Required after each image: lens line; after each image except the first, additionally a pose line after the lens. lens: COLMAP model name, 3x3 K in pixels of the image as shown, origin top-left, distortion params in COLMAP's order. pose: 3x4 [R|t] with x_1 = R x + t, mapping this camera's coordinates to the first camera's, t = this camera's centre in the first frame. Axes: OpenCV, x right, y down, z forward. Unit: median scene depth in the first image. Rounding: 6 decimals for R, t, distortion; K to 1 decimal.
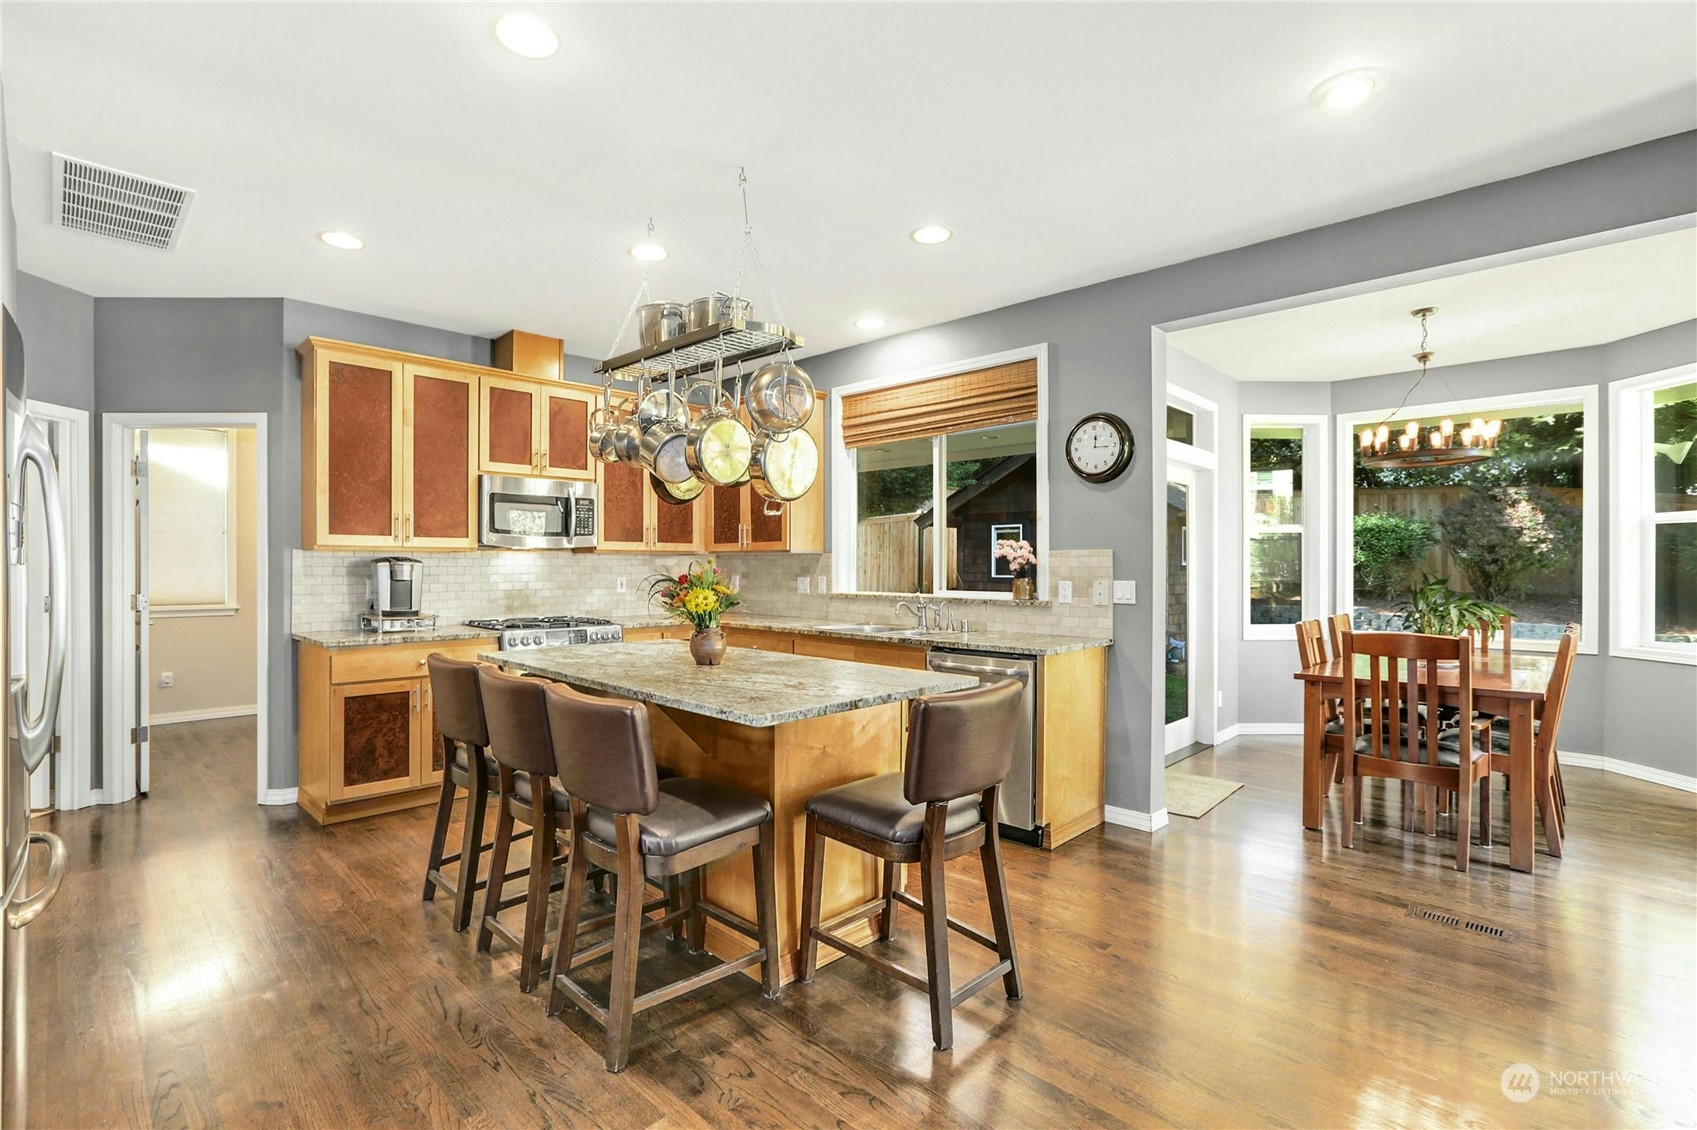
lens RADIAL K [[770.6, 0, 843.9], [0, 770.6, 566.1], [0, 0, 1]] dist [-0.025731, 0.000178]
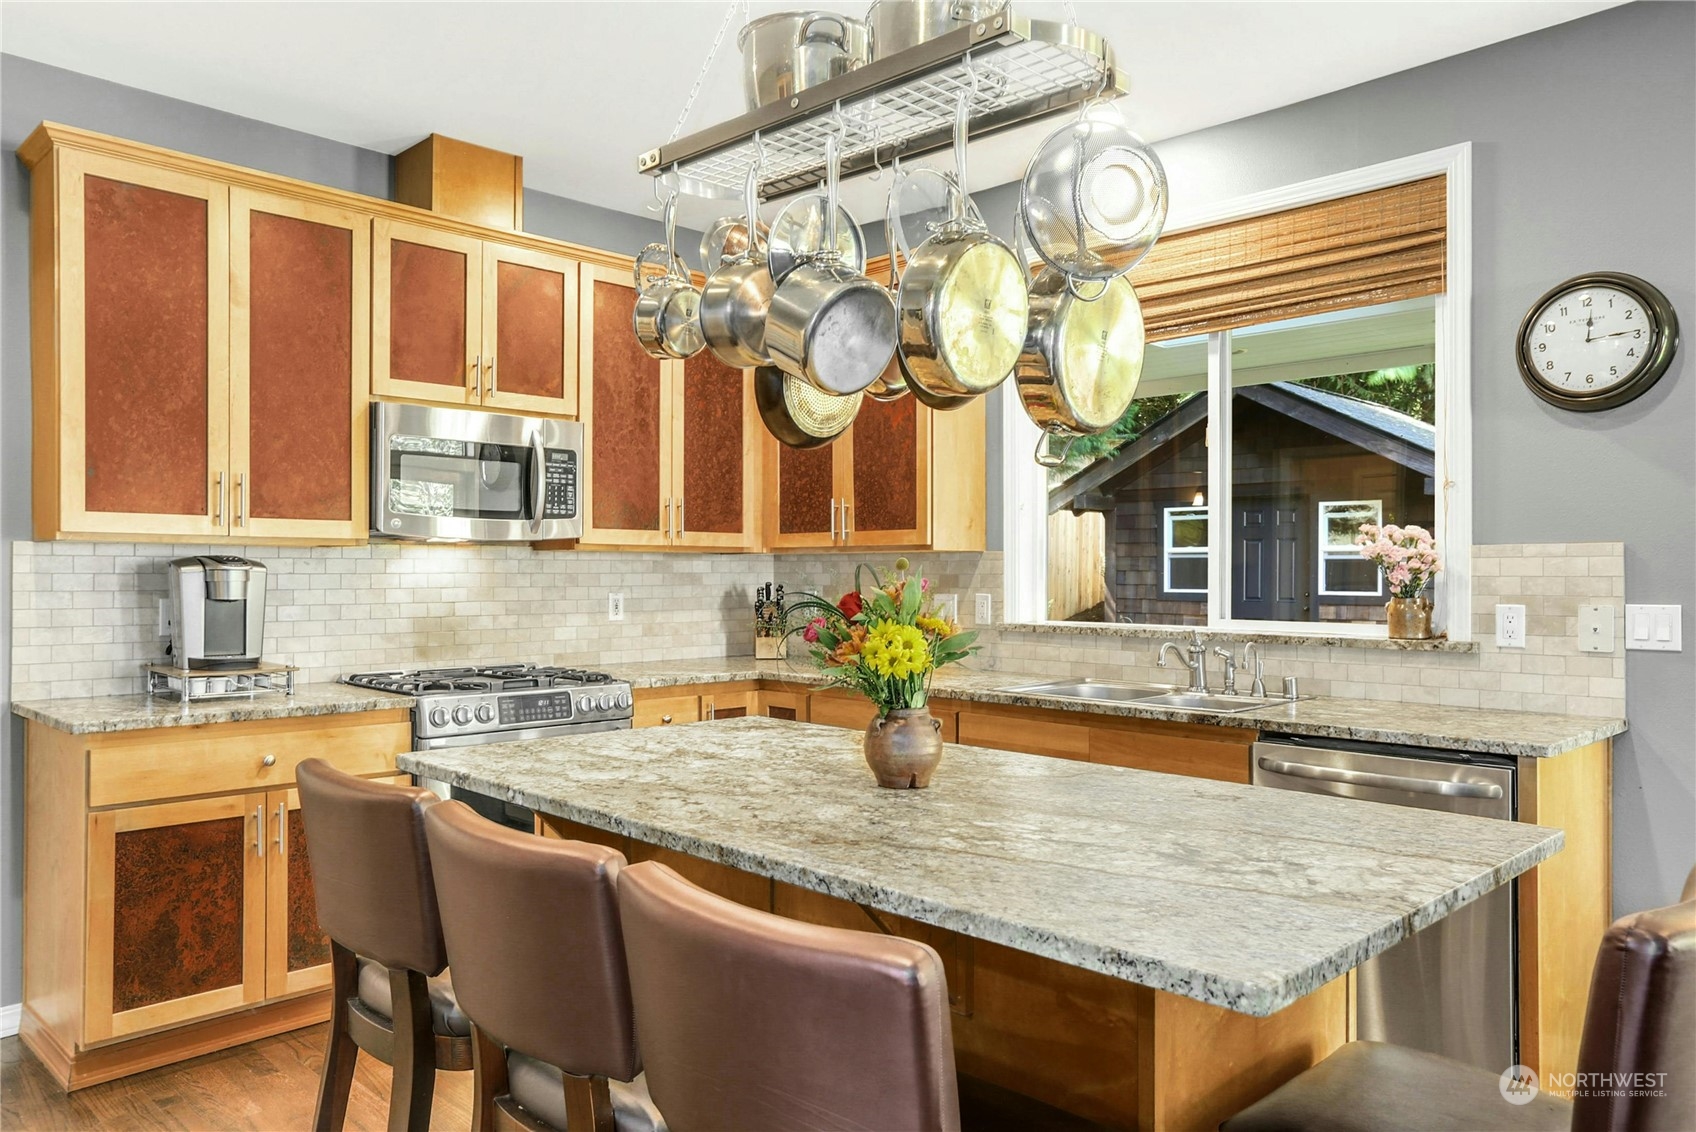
lens RADIAL K [[1162.1, 0, 852.2], [0, 1162.1, 570.4], [0, 0, 1]] dist [-0.000811, 0.003972]
pose [[0.999906, 0.001150, -0.013658, -0.137609], [-0.001183, 0.999996, -0.002400, -0.000625], [0.013655, 0.002416, 0.999904, 0.206075]]
